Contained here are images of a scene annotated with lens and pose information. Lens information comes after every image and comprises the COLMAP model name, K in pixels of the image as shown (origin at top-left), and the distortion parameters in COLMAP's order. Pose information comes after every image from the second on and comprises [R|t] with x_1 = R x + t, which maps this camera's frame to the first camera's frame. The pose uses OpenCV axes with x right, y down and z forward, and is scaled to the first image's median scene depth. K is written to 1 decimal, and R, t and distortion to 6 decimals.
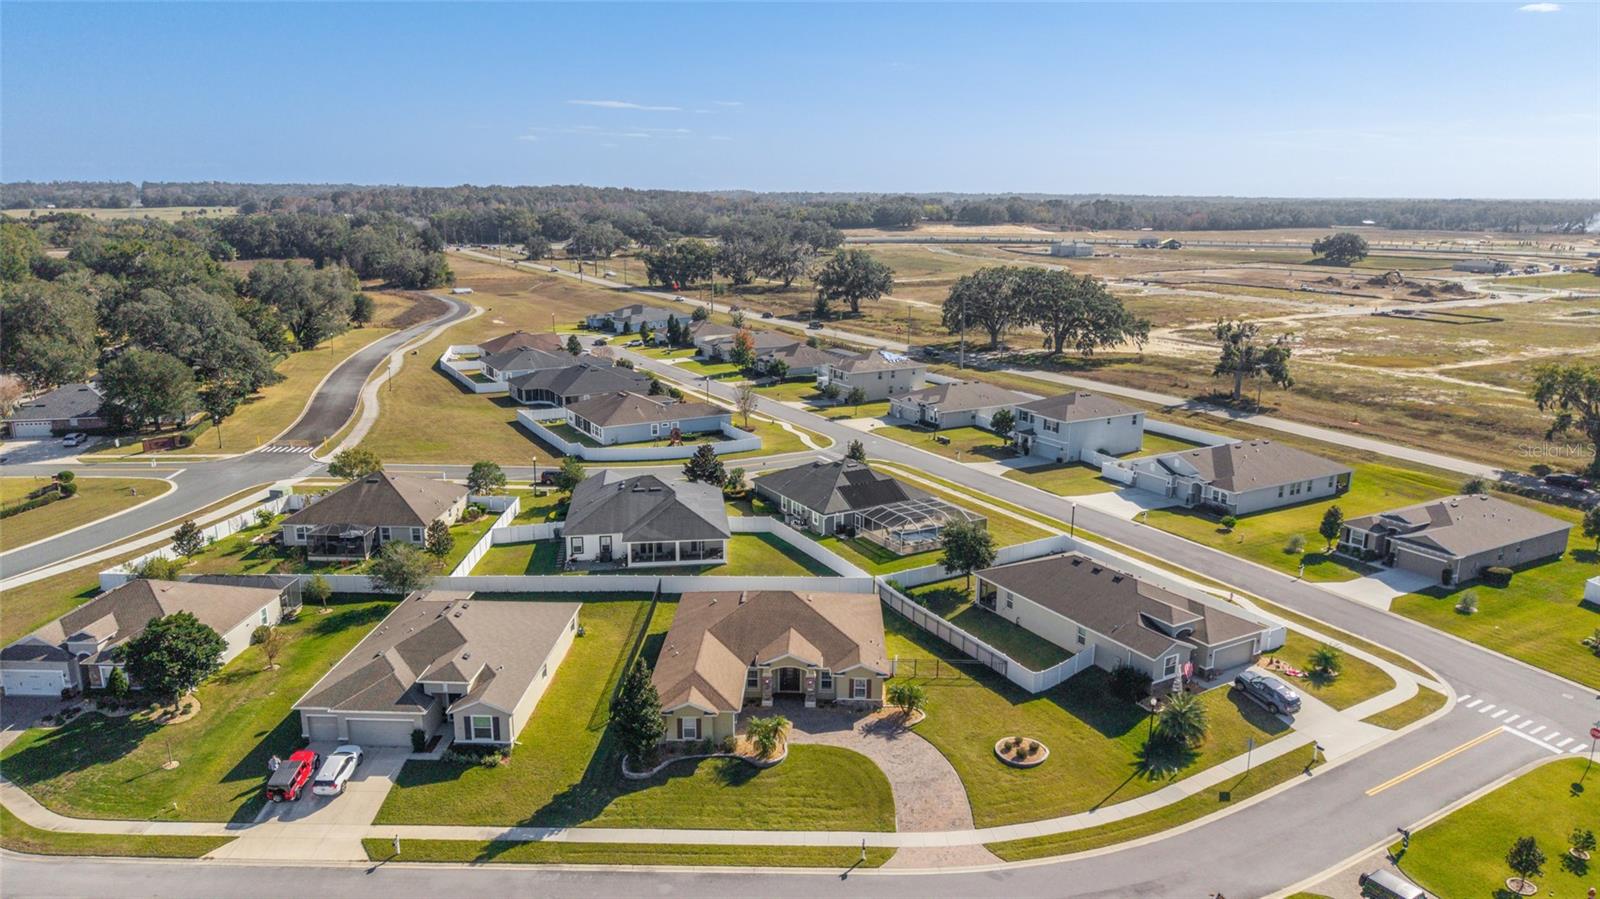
lens RADIAL K [[1076.3, 0, 797.9], [0, 1076.3, 449.5], [0, 0, 1]] dist [0.035169, -0.045446]
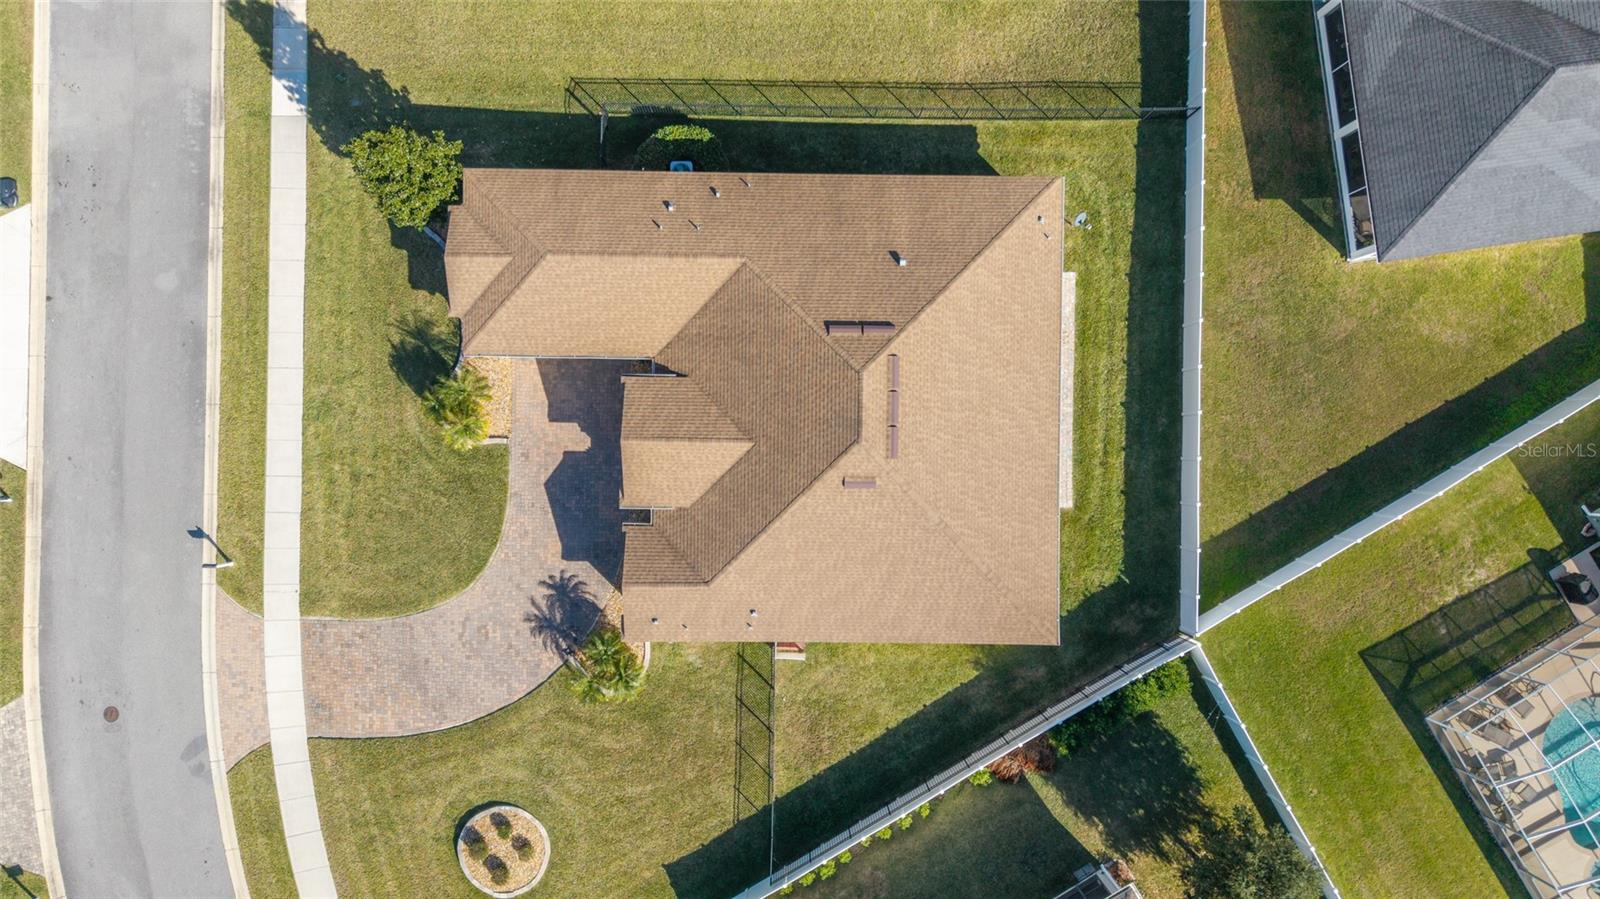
lens RADIAL K [[1076.3, 0, 798.1], [0, 1076.3, 445.0], [0, 0, 1]] dist [0.035169, -0.045446]
pose [[0.020784, 0.999777, -0.003853, -0.003132], [-0.245851, 0.008846, 0.969267, -0.311564], [0.969085, -0.019198, 0.245980, 0.990612]]
